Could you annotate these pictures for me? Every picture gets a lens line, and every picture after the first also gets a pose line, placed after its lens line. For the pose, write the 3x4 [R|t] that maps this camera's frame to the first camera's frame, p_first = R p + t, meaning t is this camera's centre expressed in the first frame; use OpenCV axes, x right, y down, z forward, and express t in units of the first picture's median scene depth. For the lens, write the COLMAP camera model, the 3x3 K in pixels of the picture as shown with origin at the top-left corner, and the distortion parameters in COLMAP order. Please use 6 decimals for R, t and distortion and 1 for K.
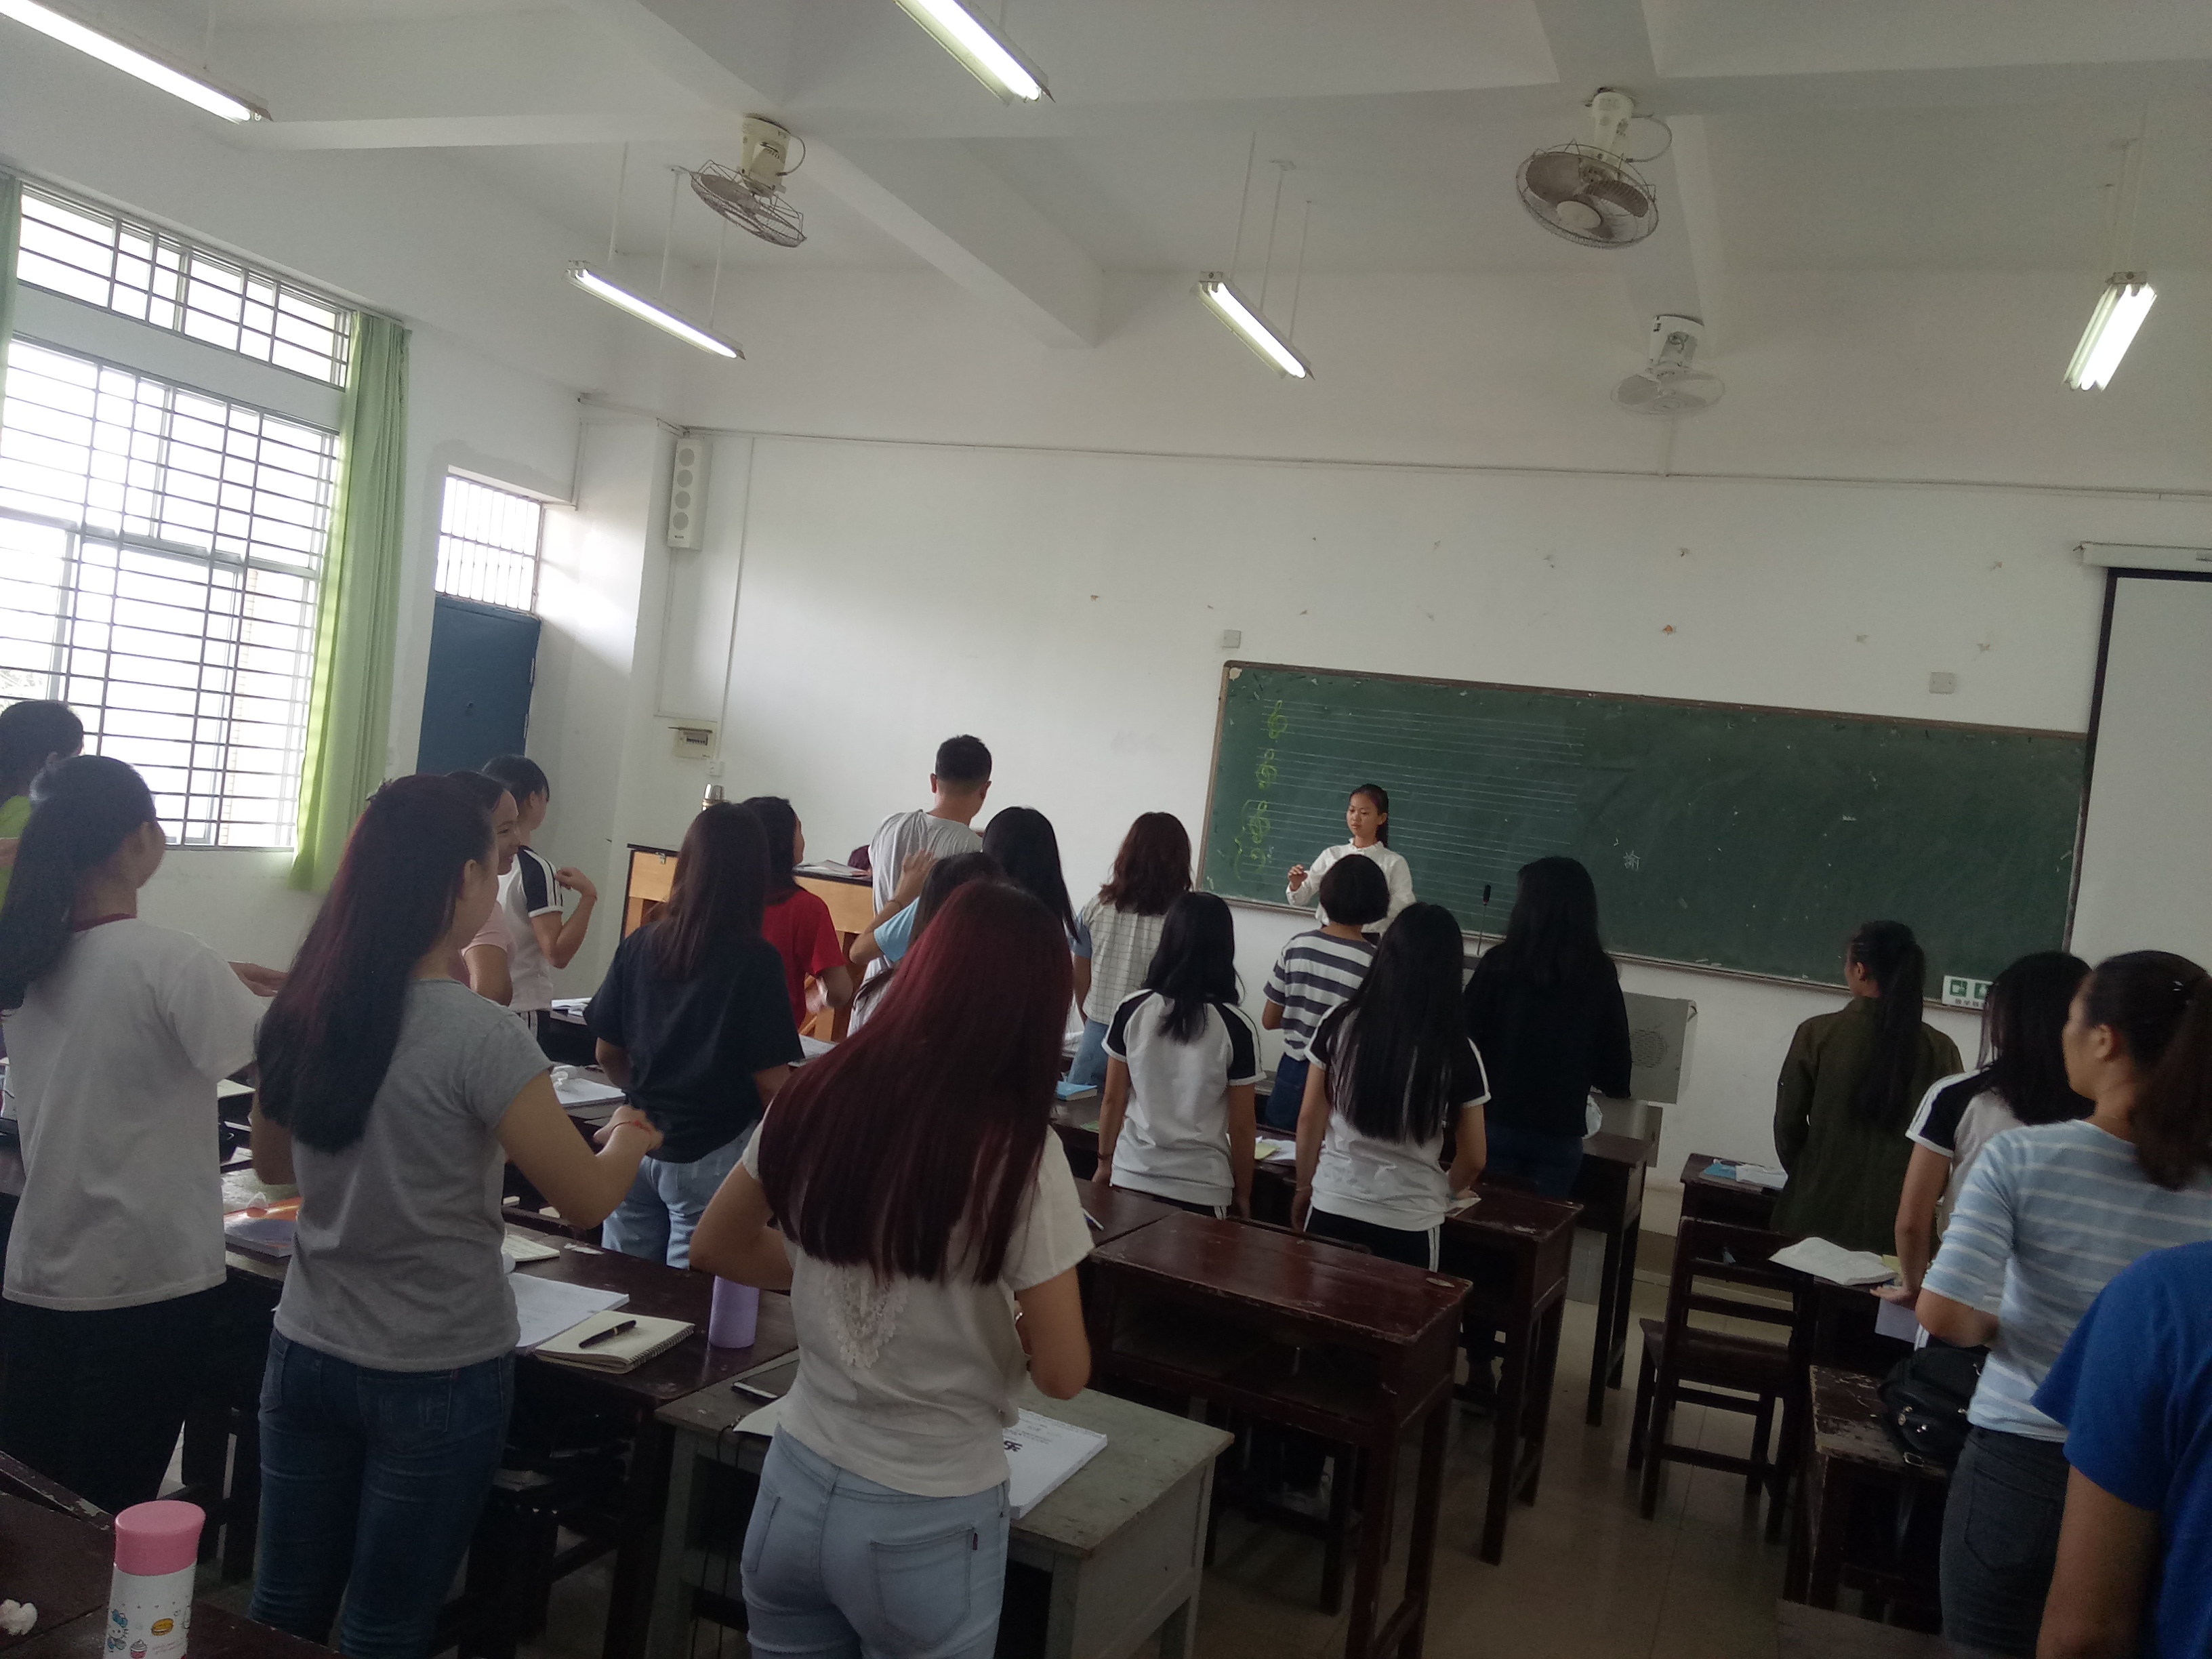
lens RADIAL K [[1732.2, 0, 1117.5], [0, 1732.2, 831.0], [0, 0, 1]] dist [0.016862, -0.015984]
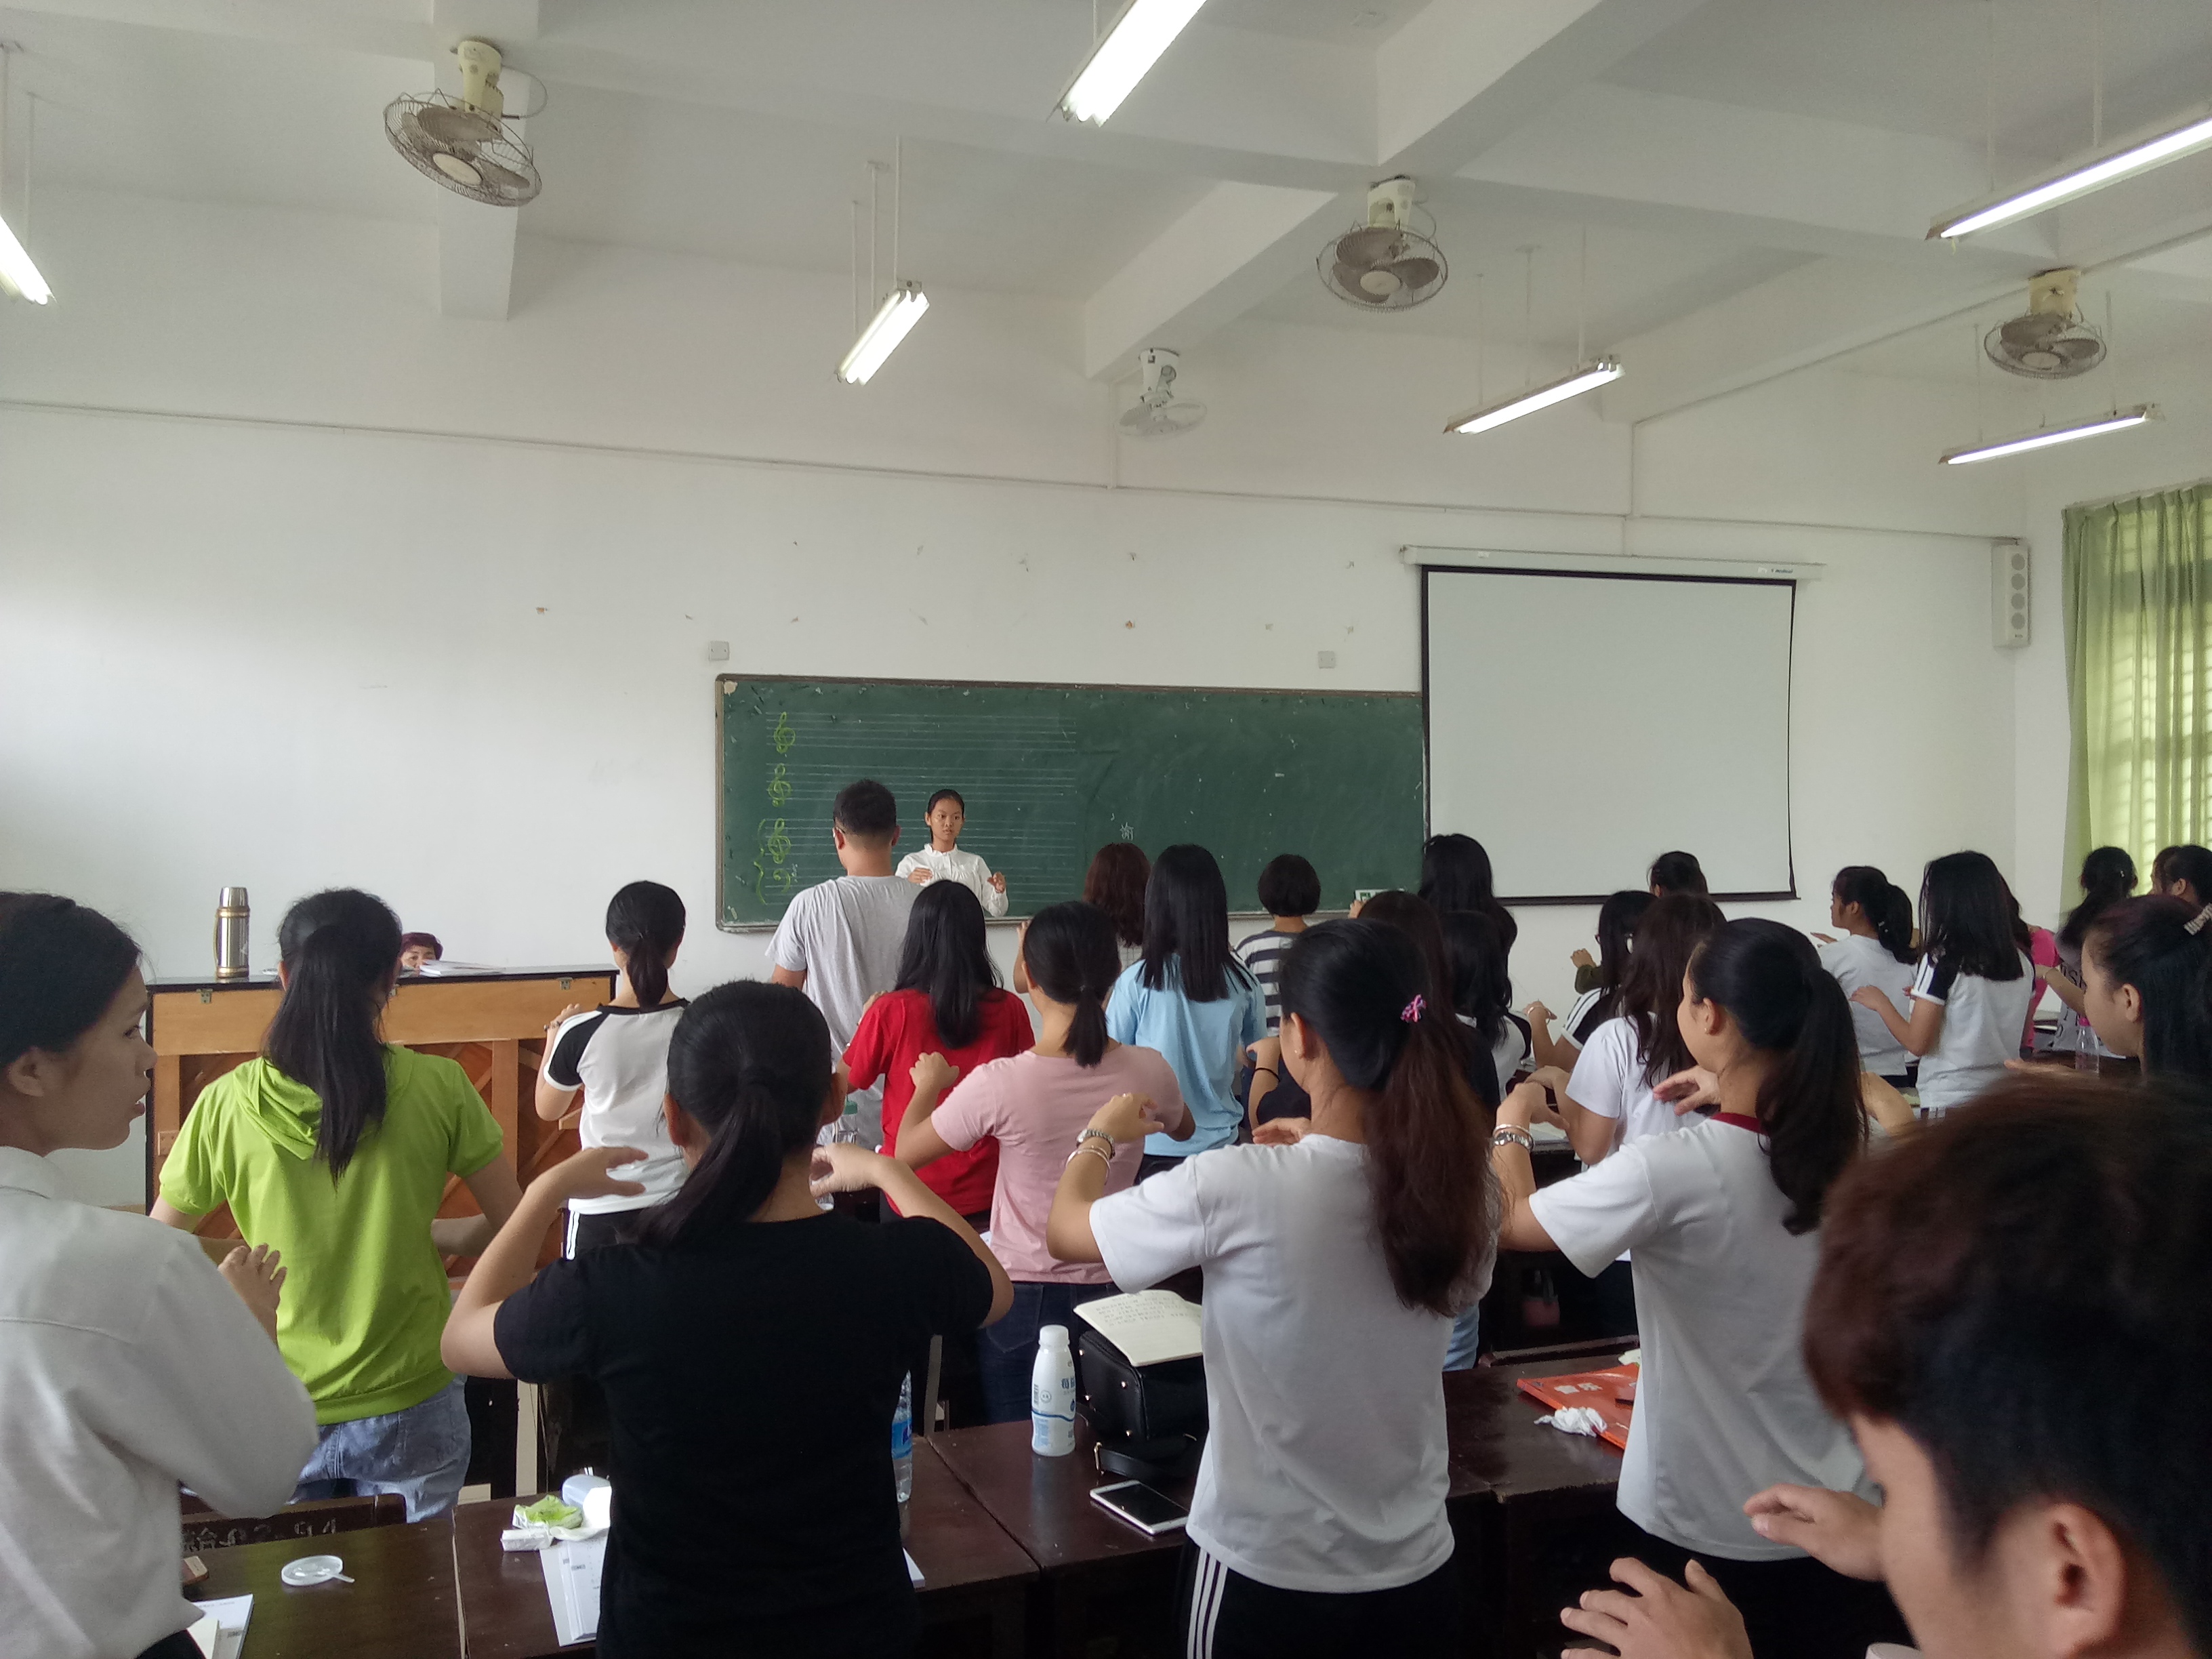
lens RADIAL K [[1732.2, 0, 1117.9], [0, 1732.2, 830.2], [0, 0, 1]] dist [0.016862, -0.015984]
pose [[0.724668, -0.123856, 0.677876, -0.447066], [0.106008, 0.992042, 0.067933, -0.058458], [-0.680895, 0.022631, 0.732031, 0.179369]]
